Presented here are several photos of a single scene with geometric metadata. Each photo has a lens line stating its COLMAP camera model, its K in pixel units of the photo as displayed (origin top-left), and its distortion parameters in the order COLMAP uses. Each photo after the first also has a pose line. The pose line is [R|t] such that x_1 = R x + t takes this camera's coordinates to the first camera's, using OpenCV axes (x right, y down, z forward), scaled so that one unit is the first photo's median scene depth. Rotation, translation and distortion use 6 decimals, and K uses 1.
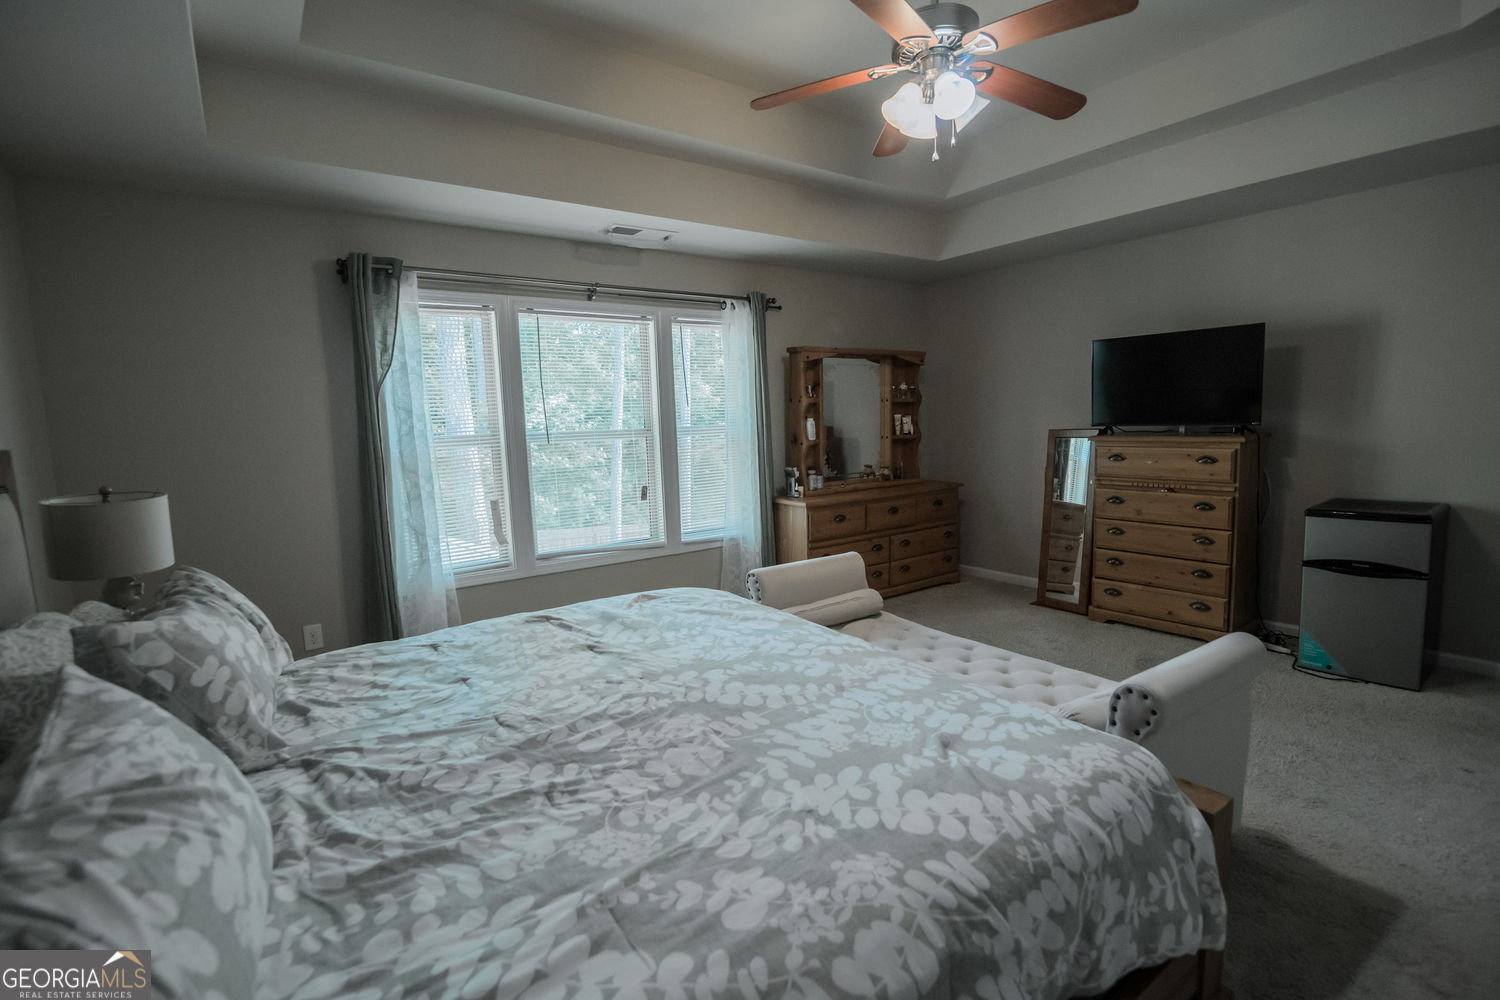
lens RADIAL K [[684.9, 0, 749.7], [0, 684.9, 495.6], [0, 0, 1]] dist [-0.002031, -0.000039]
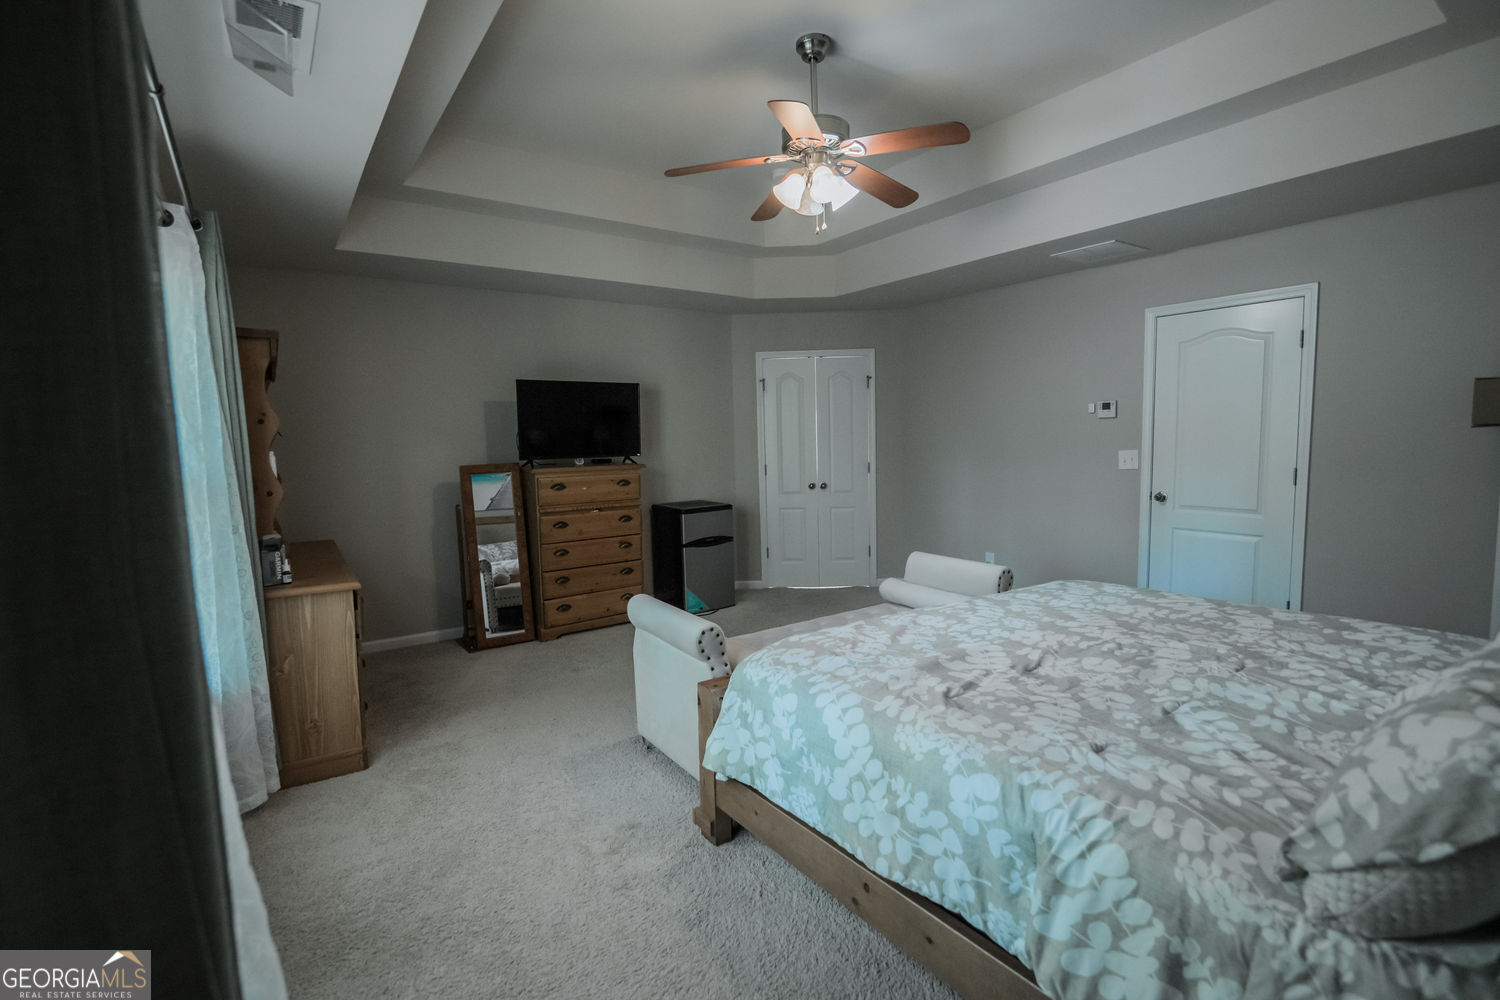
lens RADIAL K [[691.9, 0, 748.7], [0, 691.9, 502.2], [0, 0, 1]] dist [-0.017187, 0.000572]
pose [[0.009597, -0.059096, 0.998206, -0.670097], [0.136243, 0.989020, 0.057242, -0.060778], [-0.990629, 0.135449, 0.017543, 0.775721]]
